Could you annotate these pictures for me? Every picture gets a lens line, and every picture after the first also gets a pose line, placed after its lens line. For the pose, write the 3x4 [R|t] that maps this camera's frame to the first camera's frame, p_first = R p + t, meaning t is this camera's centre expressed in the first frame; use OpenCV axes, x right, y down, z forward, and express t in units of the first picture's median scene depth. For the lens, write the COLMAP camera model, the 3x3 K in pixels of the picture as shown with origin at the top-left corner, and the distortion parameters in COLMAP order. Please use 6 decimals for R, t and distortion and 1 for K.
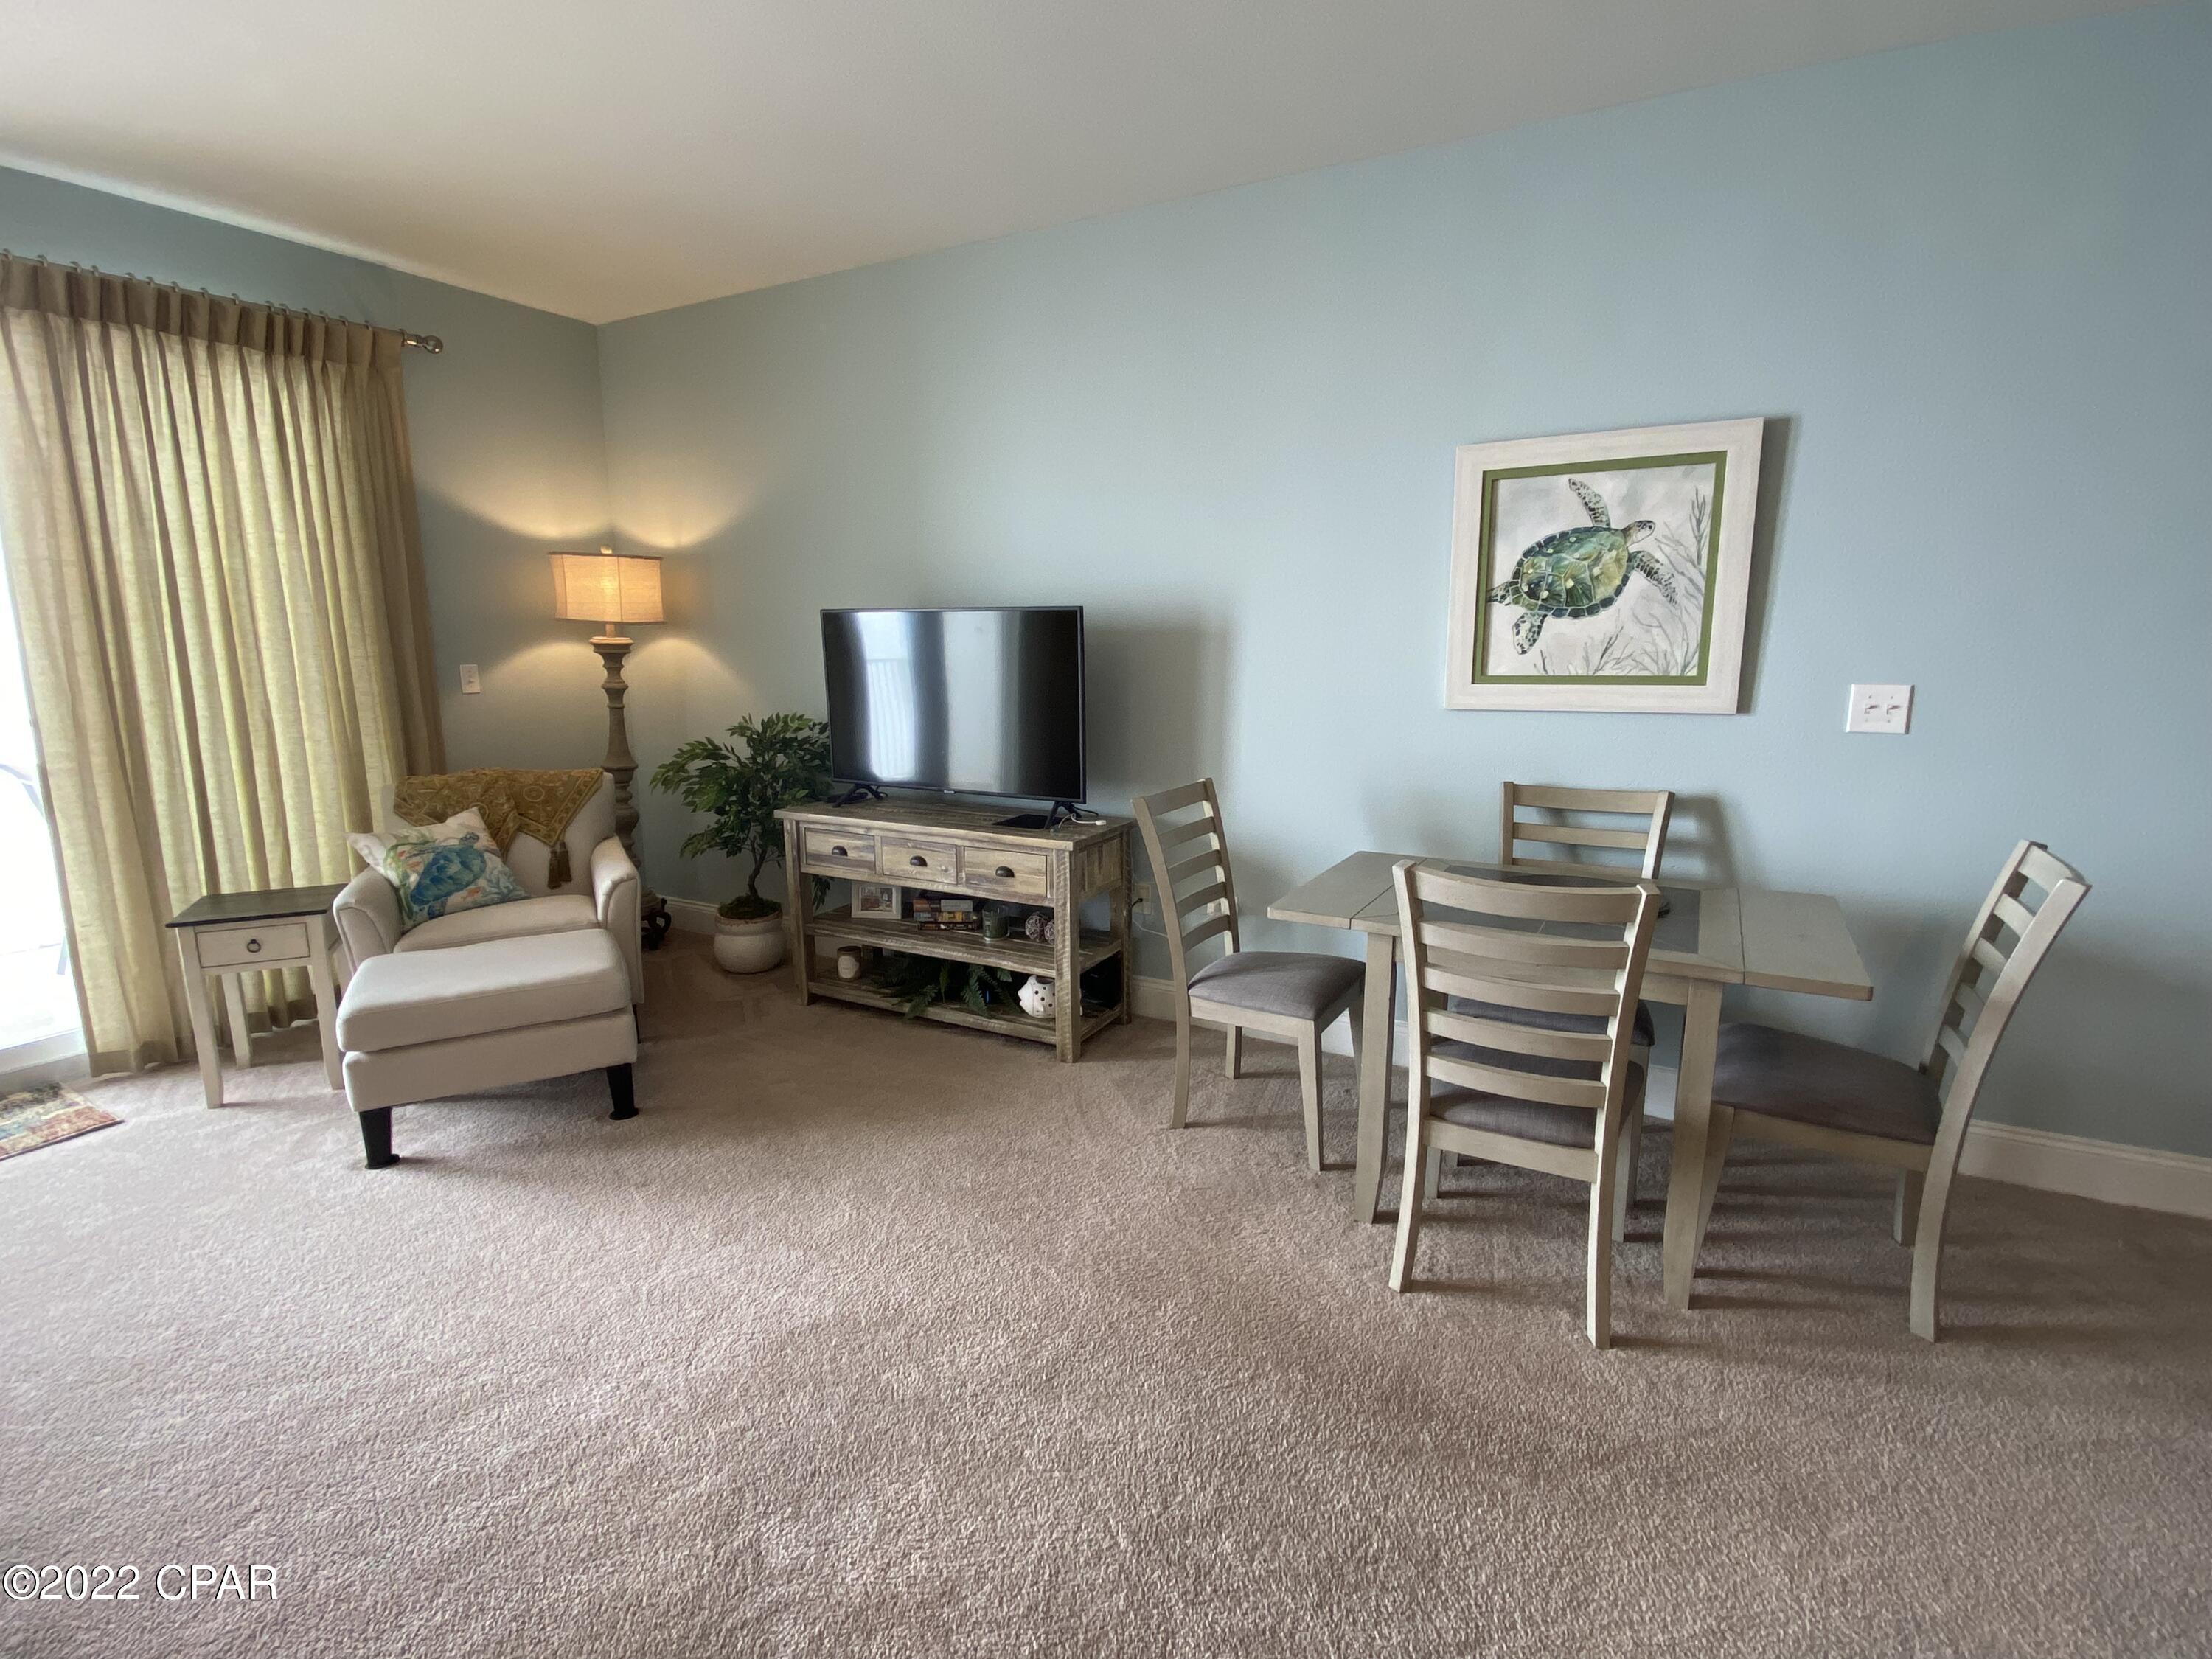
lens RADIAL K [[1045.0, 0, 1106.0], [0, 1045.0, 829.5], [0, 0, 1]] dist [0.043116, -0.032668]
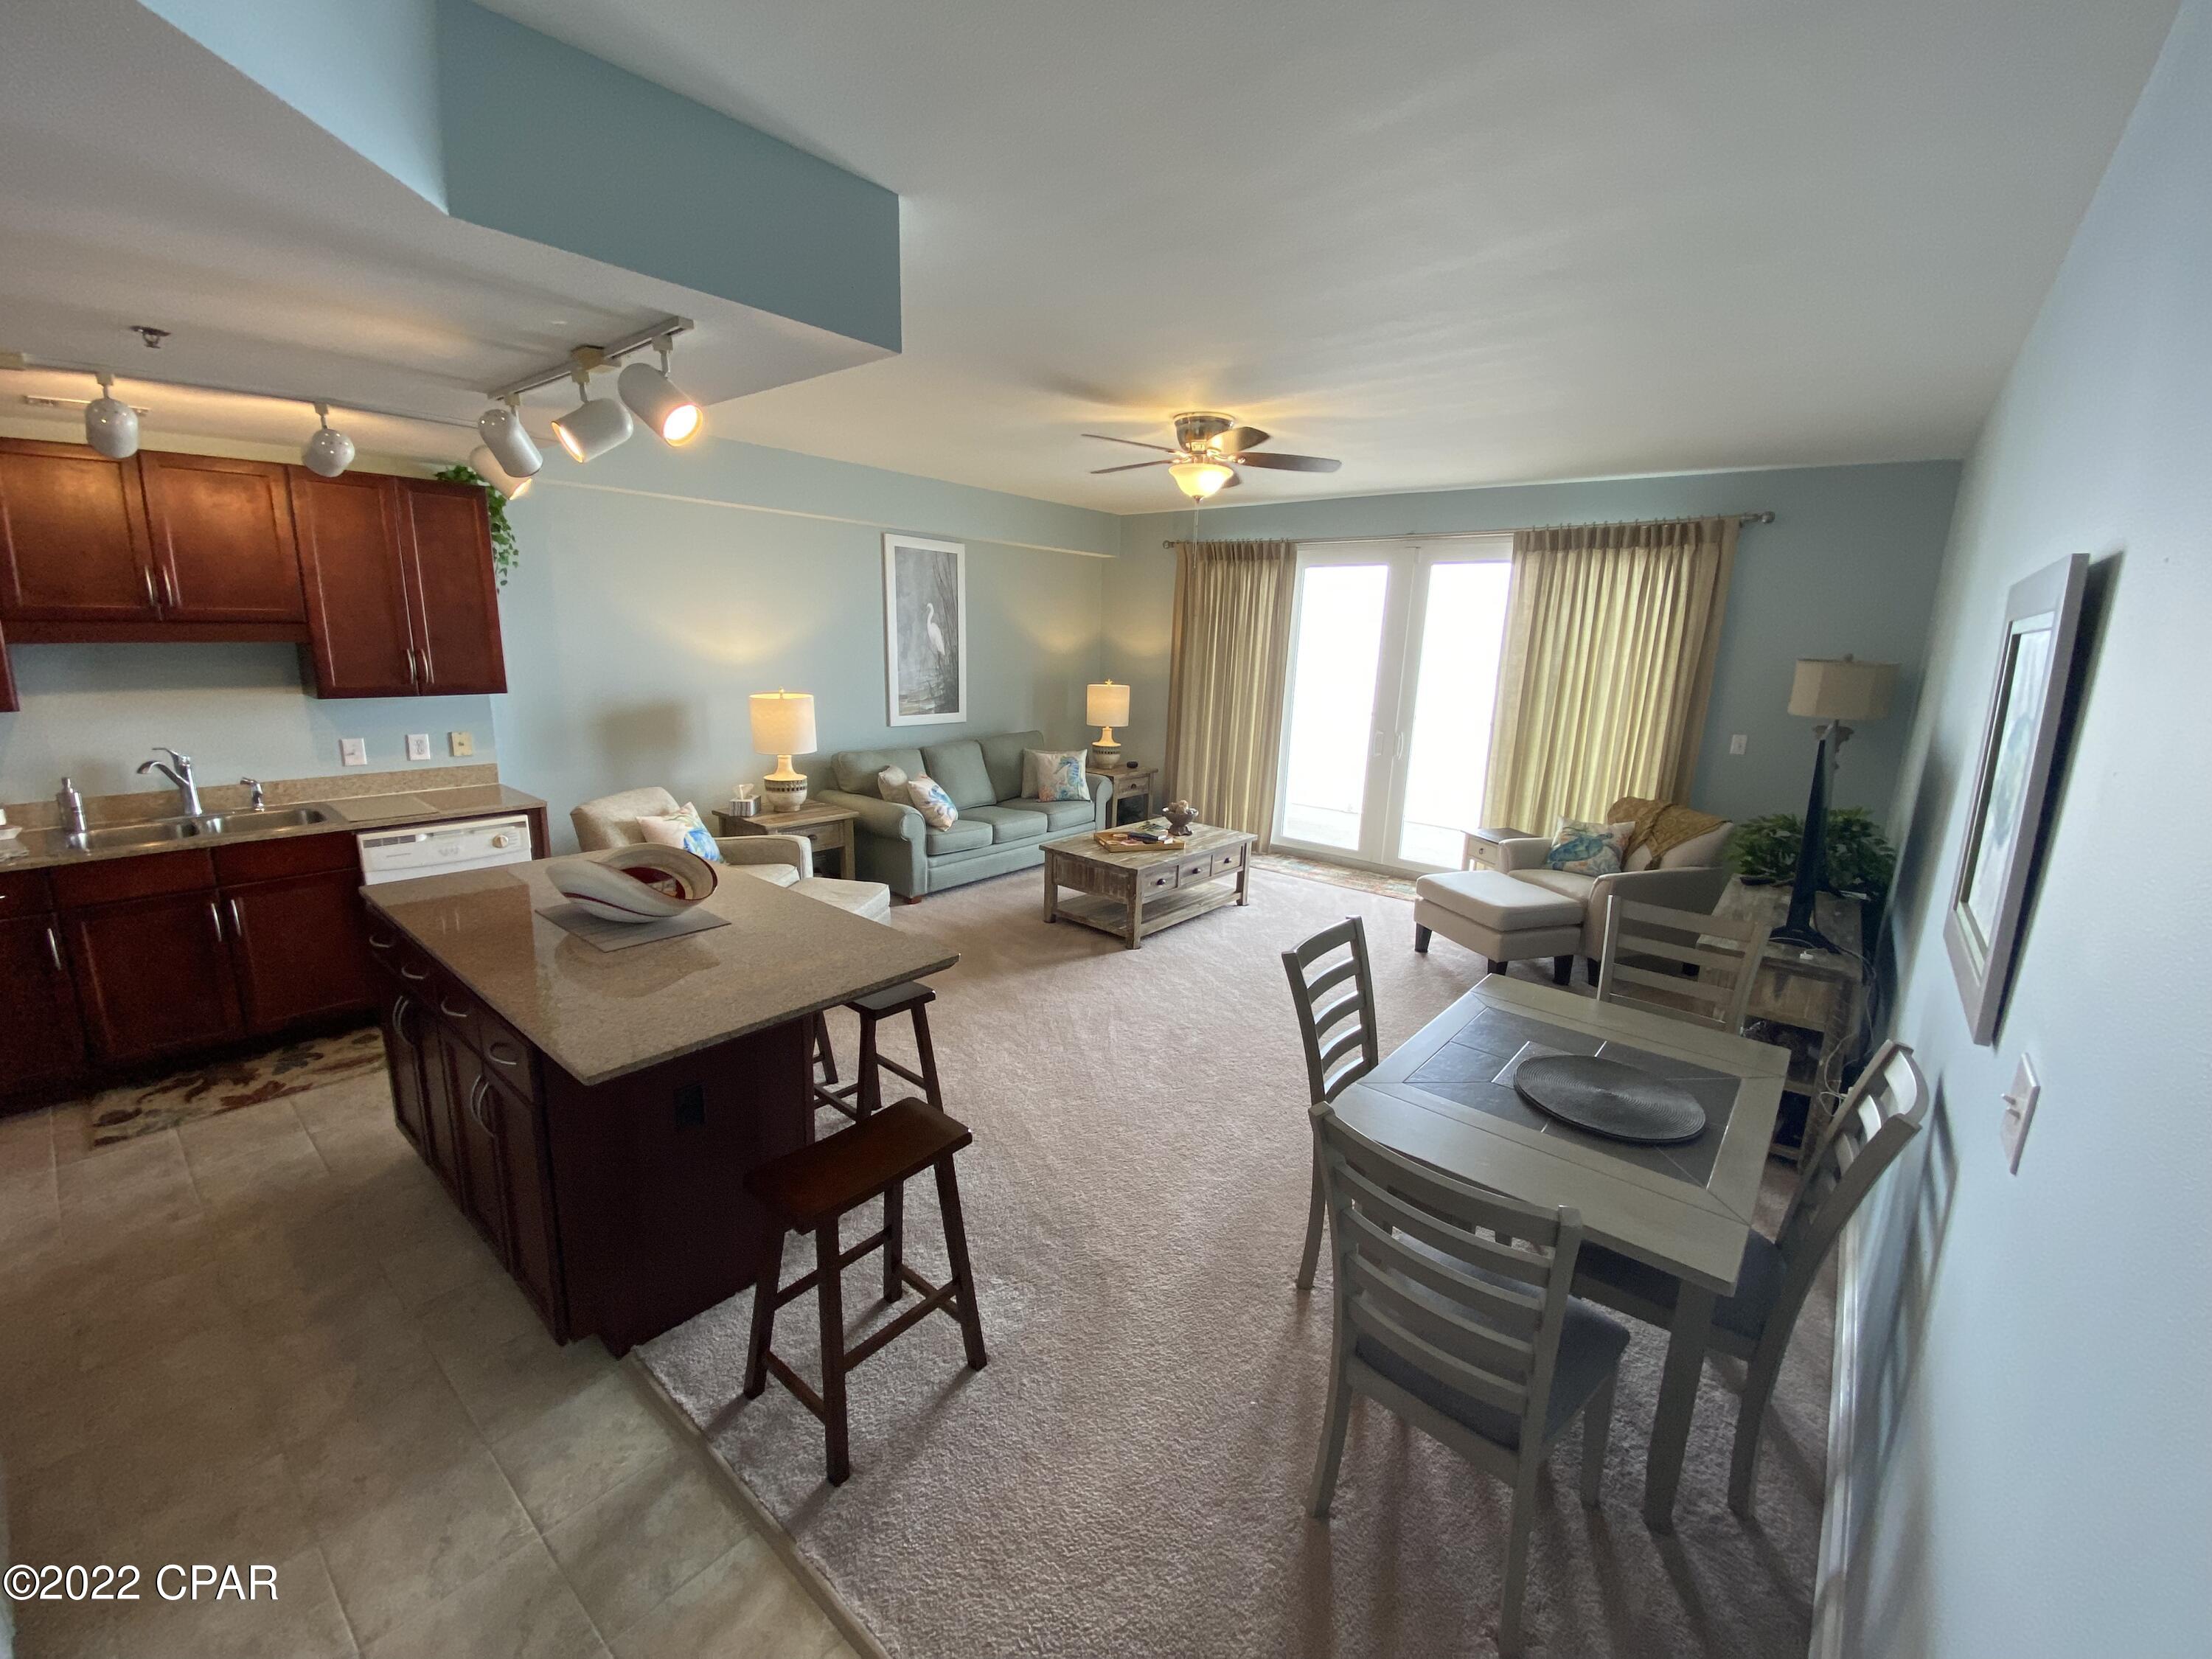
lens RADIAL K [[883.5, 0, 1108.4], [0, 883.5, 837.3], [0, 0, 1]] dist [0.049596, -0.036801]
pose [[-0.181720, 0.223770, -0.957552, 1.052085], [-0.210073, 0.942451, 0.260108, -0.227403], [0.960649, 0.248422, -0.124254, 0.511721]]
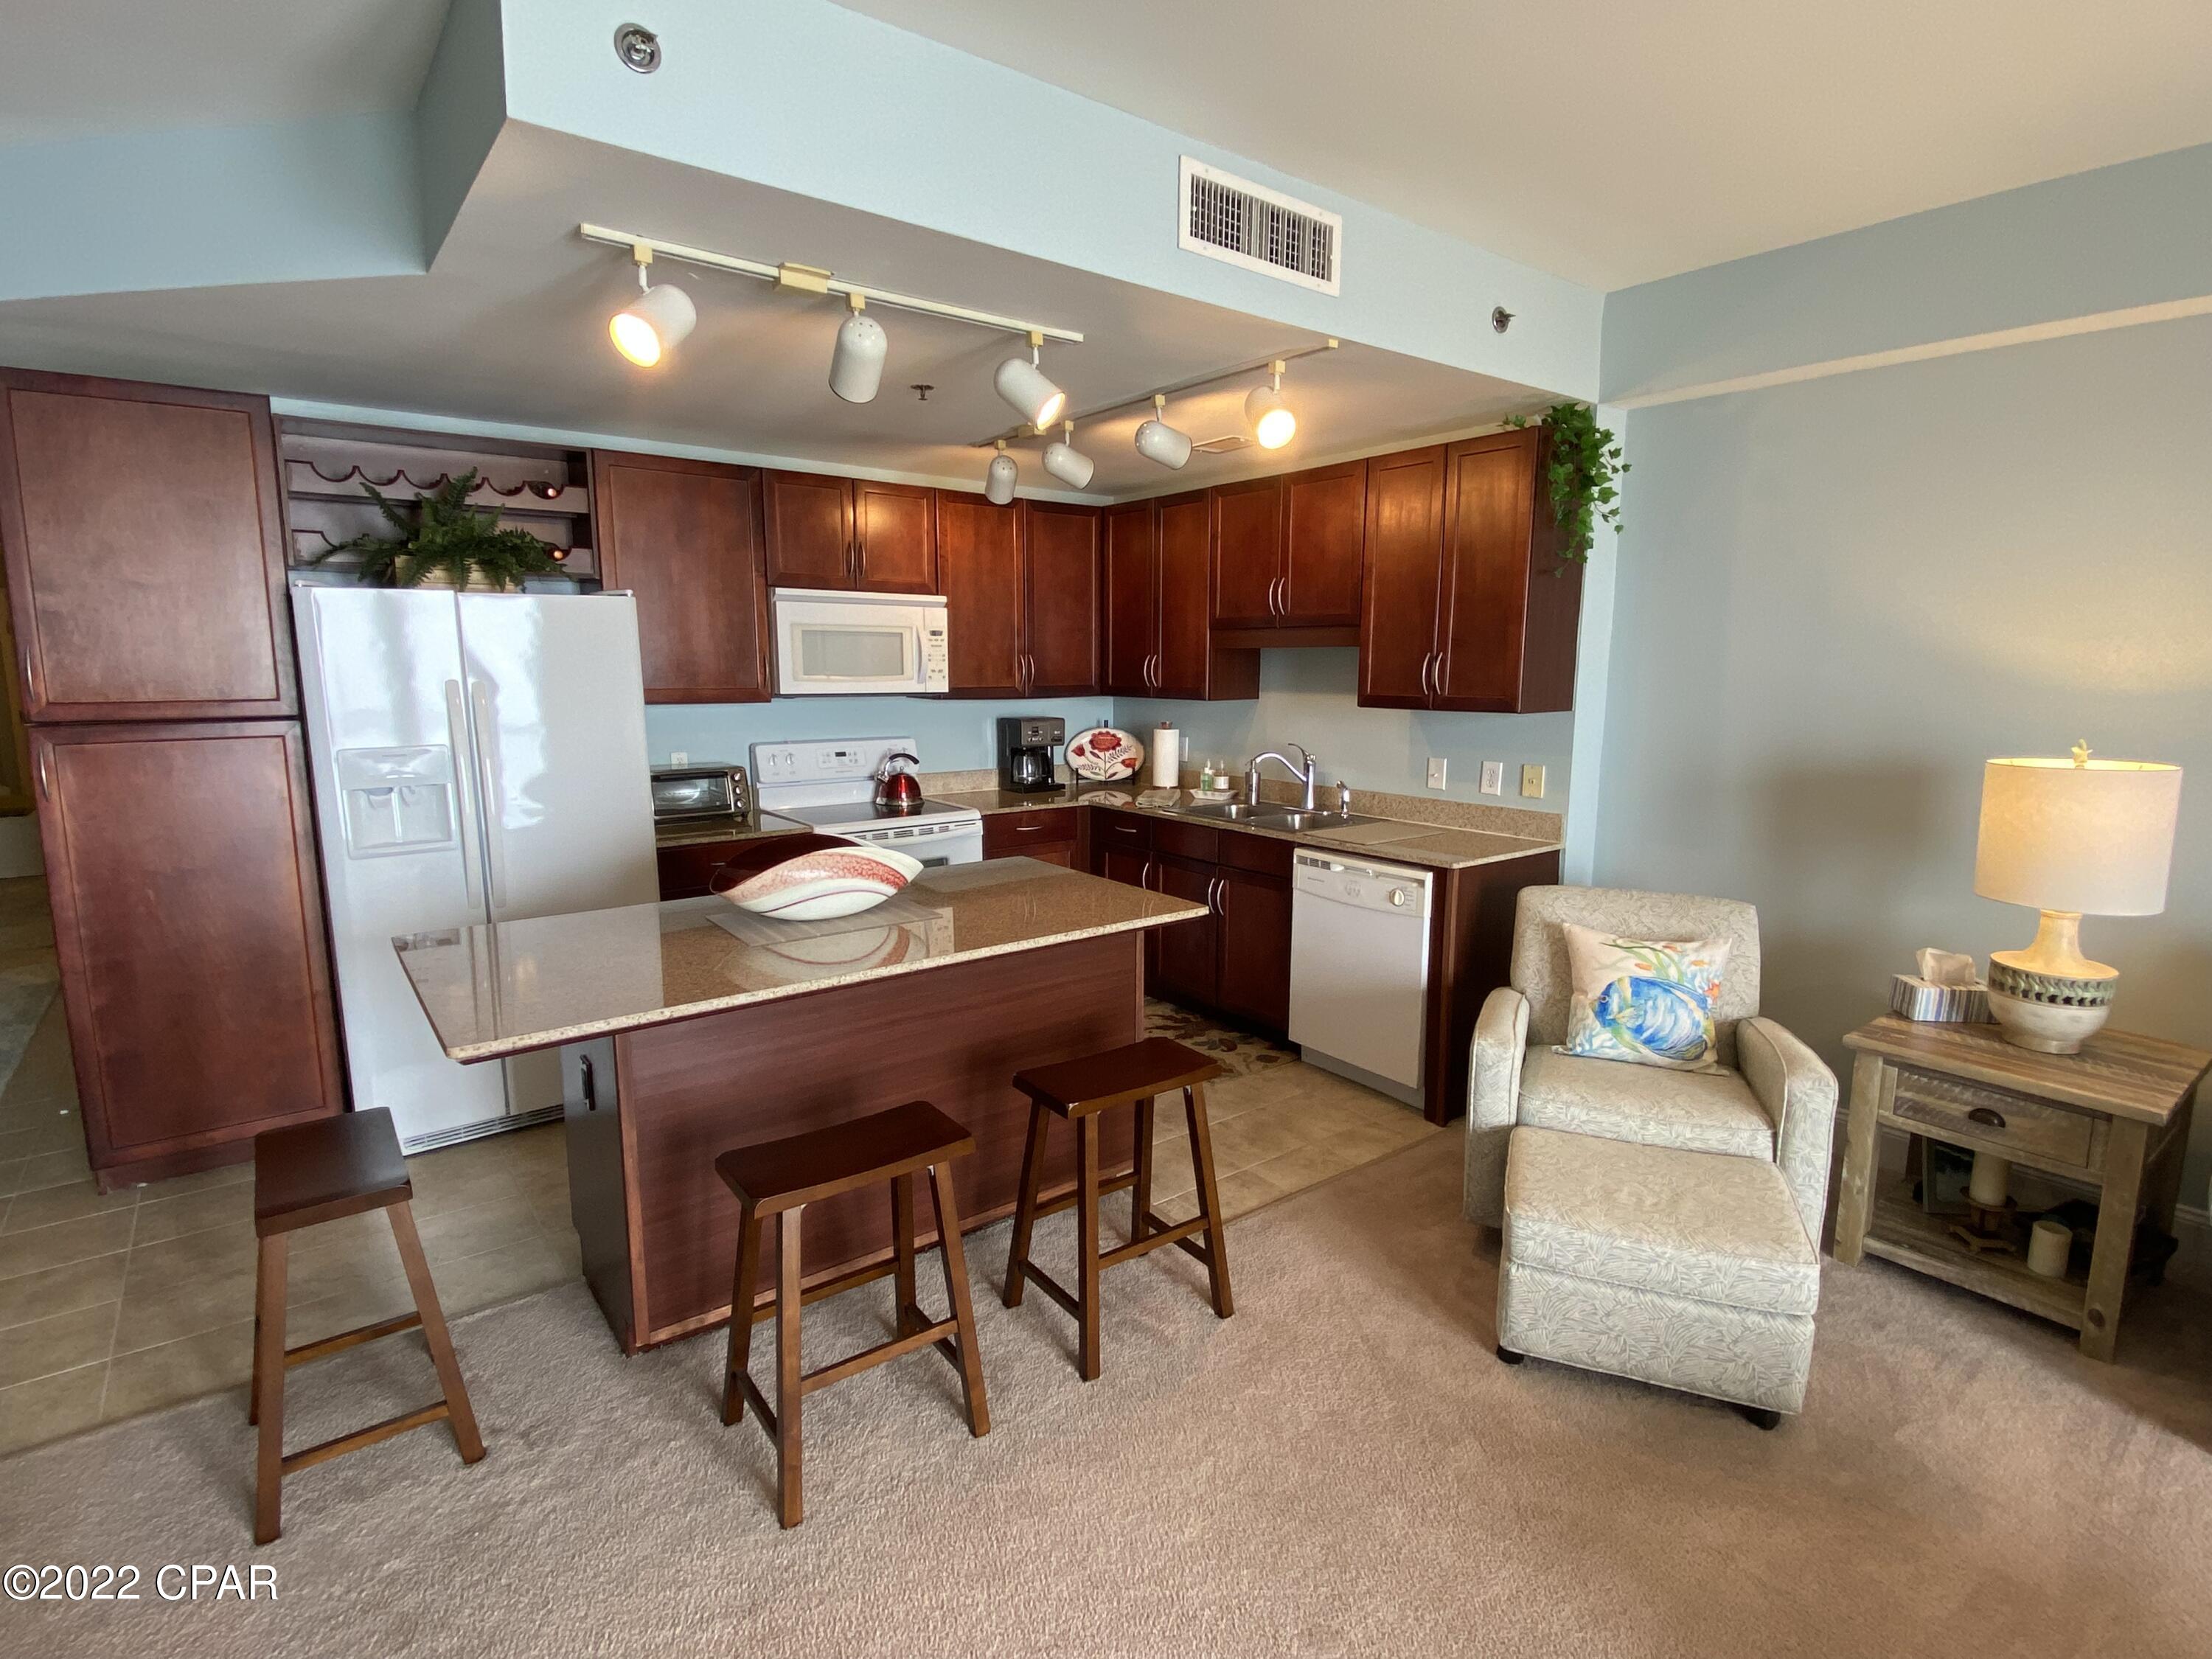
lens RADIAL K [[1096.3, 0, 1099.2], [0, 1096.3, 824.6], [0, 0, 1]] dist [0.034324, -0.037083]
pose [[-0.918501, -0.055187, 0.391548, -0.202899], [0.074931, 0.947979, 0.309389, -0.176725], [-0.388253, 0.313513, -0.866585, 0.664613]]
